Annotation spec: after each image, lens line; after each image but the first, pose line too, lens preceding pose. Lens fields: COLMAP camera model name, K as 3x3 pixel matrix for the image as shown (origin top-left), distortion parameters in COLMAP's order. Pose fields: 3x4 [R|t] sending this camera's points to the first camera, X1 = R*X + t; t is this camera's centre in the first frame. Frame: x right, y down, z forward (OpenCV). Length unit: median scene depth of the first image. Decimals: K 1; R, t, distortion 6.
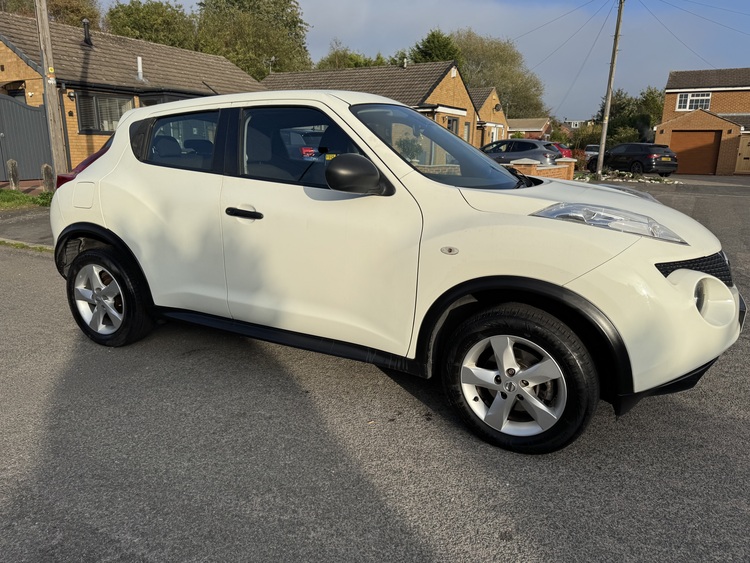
lens RADIAL K [[527.9, 0, 374.7], [0, 527.9, 287.6], [0, 0, 1]] dist [0.009807, -0.021510]
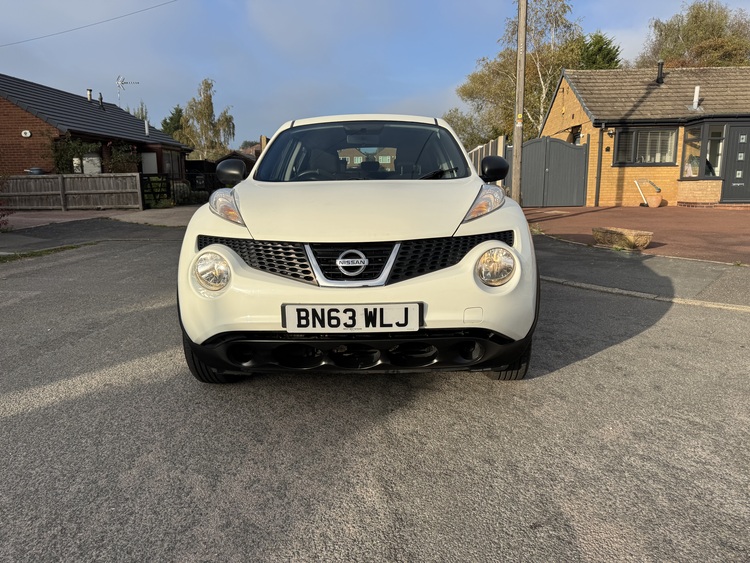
lens RADIAL K [[527.9, 0, 378.2], [0, 527.9, 277.8], [0, 0, 1]] dist [0.009807, -0.021510]
pose [[0.425812, 0.133895, -0.894850, 0.176275], [-0.210275, 0.976557, 0.046062, -0.008811], [0.880039, 0.168551, 0.443984, 0.083268]]
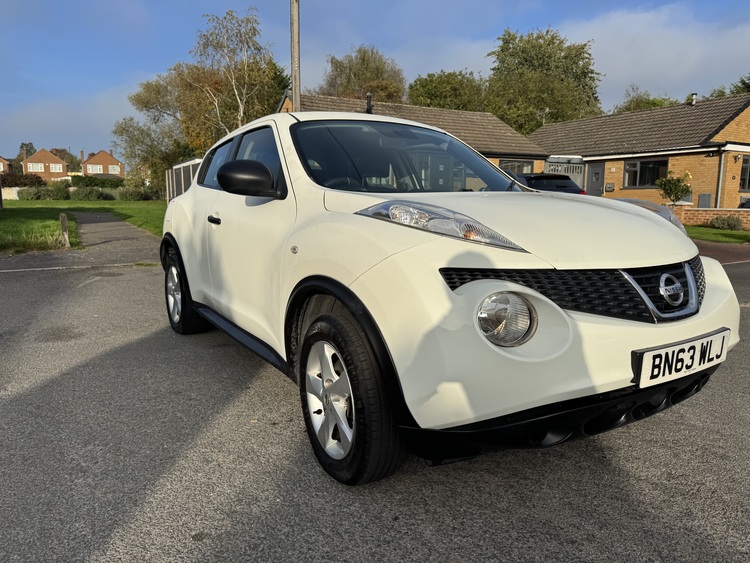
lens RADIAL K [[527.9, 0, 372.1], [0, 527.9, 280.7], [0, 0, 1]] dist [0.009807, -0.021510]
pose [[0.855124, 0.063174, -0.514559, 0.083735], [-0.119876, 0.989743, -0.077703, 0.005009], [0.504373, 0.128129, 0.853927, 0.025947]]
